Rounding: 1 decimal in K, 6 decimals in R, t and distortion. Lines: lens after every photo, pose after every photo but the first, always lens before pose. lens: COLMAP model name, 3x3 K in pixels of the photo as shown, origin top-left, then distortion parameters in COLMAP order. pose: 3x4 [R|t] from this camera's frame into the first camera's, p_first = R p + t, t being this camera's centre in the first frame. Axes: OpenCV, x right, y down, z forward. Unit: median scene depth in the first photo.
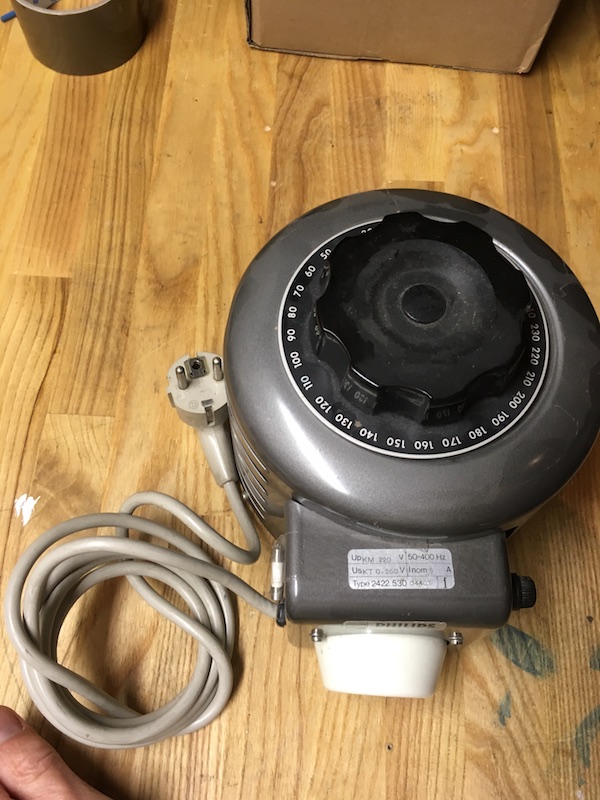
lens RADIAL K [[692.5, 0, 294.3], [0, 692.5, 396.6], [0, 0, 1]] dist [0.080073, -0.128463]
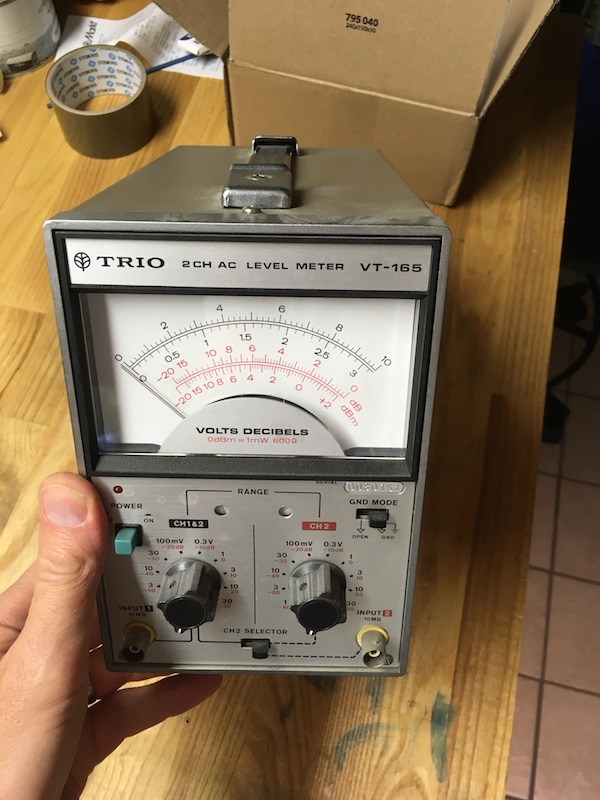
lens RADIAL K [[692.5, 0, 299.6], [0, 692.5, 399.1], [0, 0, 1]] dist [0.080073, -0.128463]
pose [[0.981665, 0.165160, -0.095160, 0.277811], [-0.171486, 0.983196, -0.062601, -0.016965], [0.083222, 0.077772, 0.993492, -0.213498]]
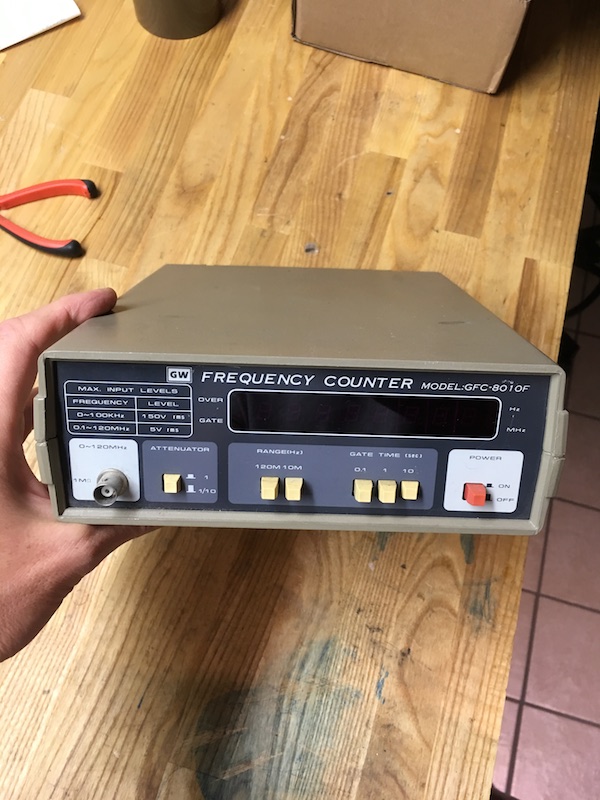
lens RADIAL K [[692.5, 0, 298.6], [0, 692.5, 397.6], [0, 0, 1]] dist [0.080073, -0.128463]
pose [[0.973371, 0.211559, -0.088266, 0.240535], [-0.214046, 0.976627, -0.019622, 0.221005], [0.082052, 0.037993, 0.995904, -0.350711]]
